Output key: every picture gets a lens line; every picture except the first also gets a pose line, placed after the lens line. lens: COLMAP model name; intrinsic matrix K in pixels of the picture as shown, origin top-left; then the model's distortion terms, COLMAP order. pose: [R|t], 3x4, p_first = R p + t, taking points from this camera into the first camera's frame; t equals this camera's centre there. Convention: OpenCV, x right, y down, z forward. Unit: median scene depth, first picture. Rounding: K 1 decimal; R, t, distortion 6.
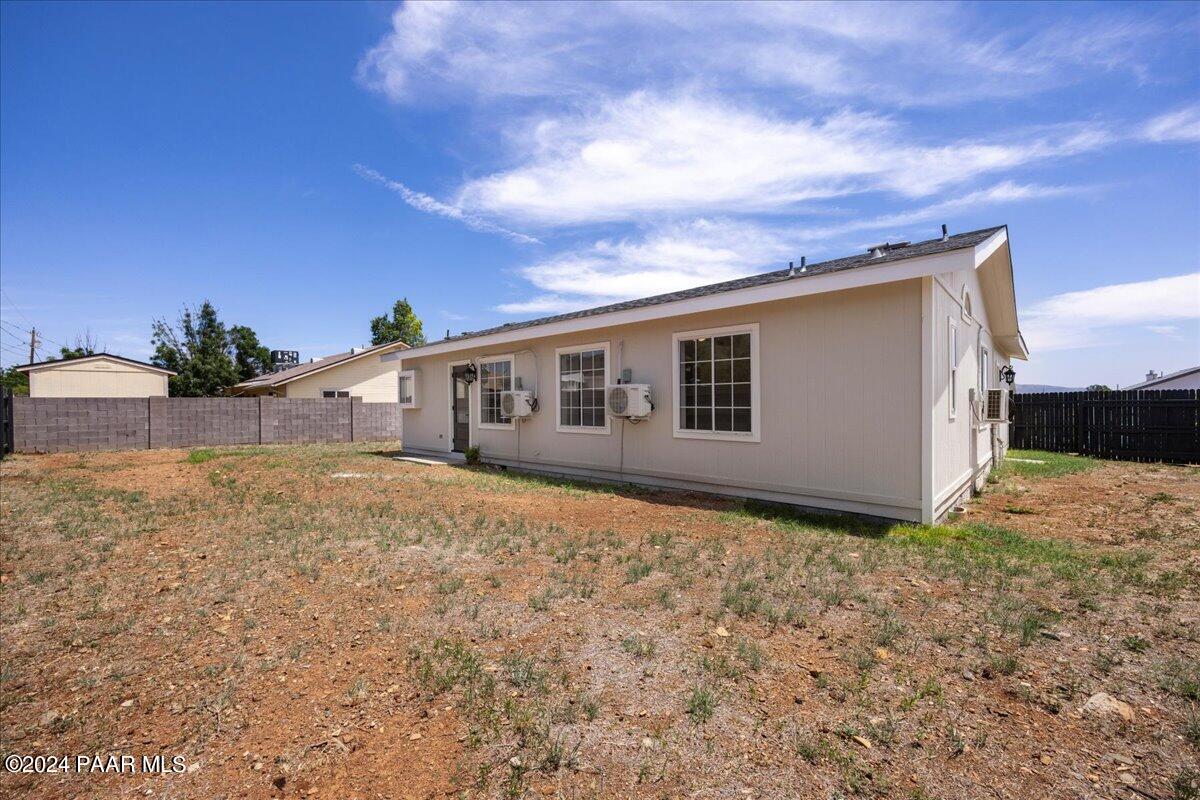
lens RADIAL K [[485.8, 0, 594.3], [0, 485.8, 403.8], [0, 0, 1]] dist [-0.000396, 0.000302]
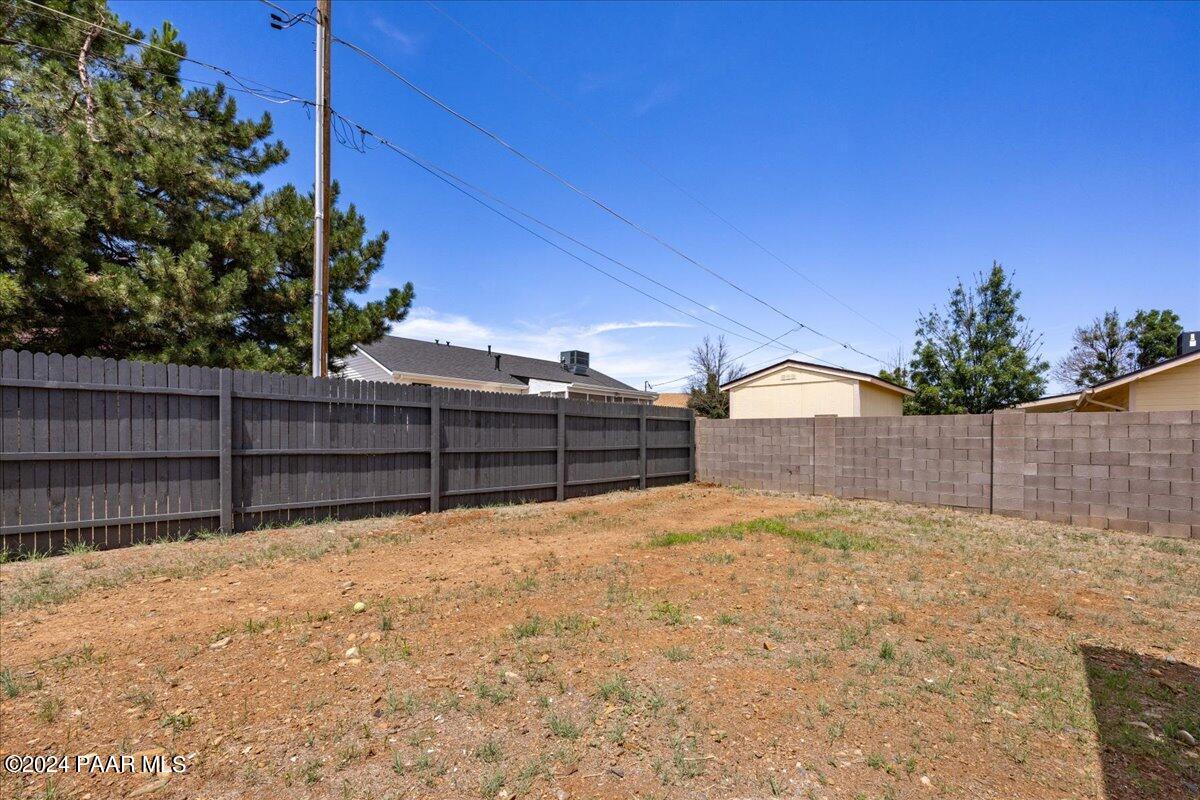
lens RADIAL K [[496.1, 0, 603.8], [0, 496.1, 449.9], [0, 0, 1]] dist [0.000001, 0.000062]
pose [[0.027260, 0.037104, -0.998940, -0.233160], [-0.010082, 0.999270, 0.036841, 0.008753], [0.999578, 0.009067, 0.027614, 0.647562]]
